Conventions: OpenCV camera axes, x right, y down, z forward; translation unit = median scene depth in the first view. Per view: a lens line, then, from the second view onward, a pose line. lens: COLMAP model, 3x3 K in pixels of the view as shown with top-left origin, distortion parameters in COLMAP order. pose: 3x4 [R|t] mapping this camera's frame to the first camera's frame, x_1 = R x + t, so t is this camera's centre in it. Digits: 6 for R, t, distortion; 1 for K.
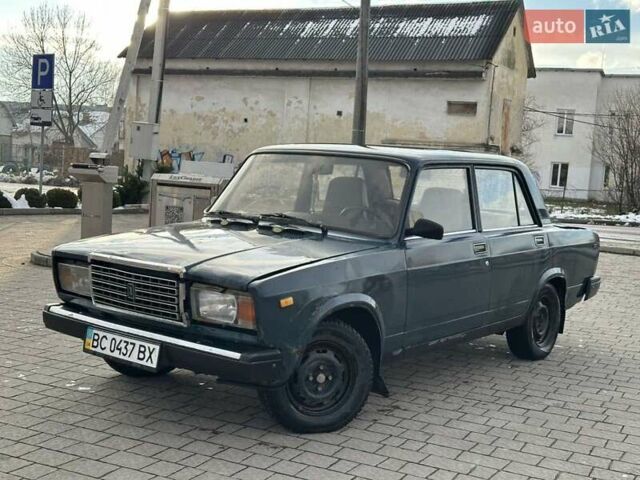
lens RADIAL K [[897.9, 0, 315.9], [0, 897.9, 237.9], [0, 0, 1]] dist [0.166703, -0.224982]
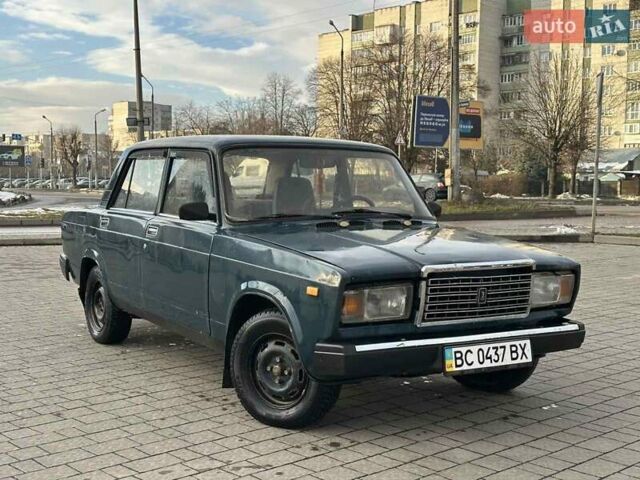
lens RADIAL K [[899.3, 0, 305.5], [0, 899.3, 237.6], [0, 0, 1]] dist [0.163004, -0.129400]
pose [[0.332949, -0.108994, 0.936624, -1.054639], [0.100111, 0.991769, 0.079824, -0.085035], [-0.937615, 0.067189, 0.341120, 0.793994]]
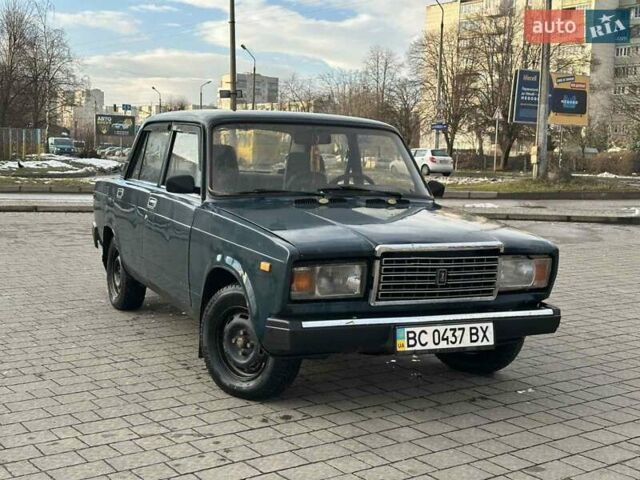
lens RADIAL K [[896.7, 0, 309.5], [0, 896.7, 239.2], [0, 0, 1]] dist [0.157632, -0.125481]
pose [[0.436493, -0.125869, 0.890860, -1.006232], [0.080198, 0.991667, 0.100817, -0.075774], [-0.896126, 0.027439, 0.442950, 0.667010]]
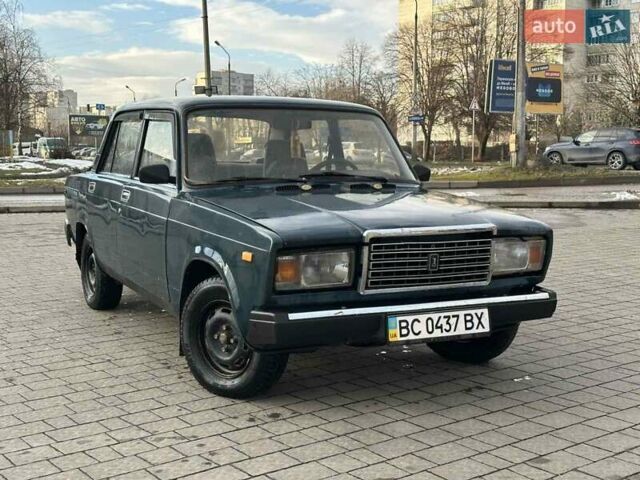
lens RADIAL K [[897.9, 0, 315.9], [0, 897.9, 237.9], [0, 0, 1]] dist [0.166703, -0.224982]
pose [[0.406407, -0.141051, 0.902739, -0.968458], [0.106292, 0.988603, 0.106615, -0.063449], [-0.907488, 0.052625, 0.416768, 0.690471]]
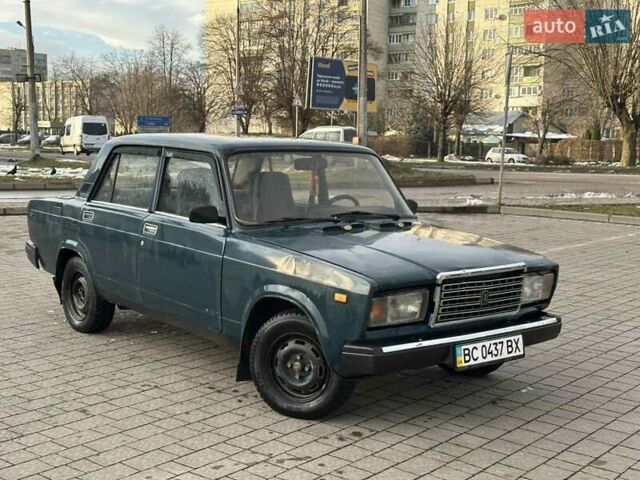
lens RADIAL K [[898.7, 0, 315.1], [0, 898.7, 258.1], [0, 0, 1]] dist [0.161146, -0.074350]
pose [[0.203172, -0.175705, 0.963249, -1.149391], [0.085543, 0.983191, 0.161300, -0.155844], [-0.975399, 0.049627, 0.214787, 0.902102]]
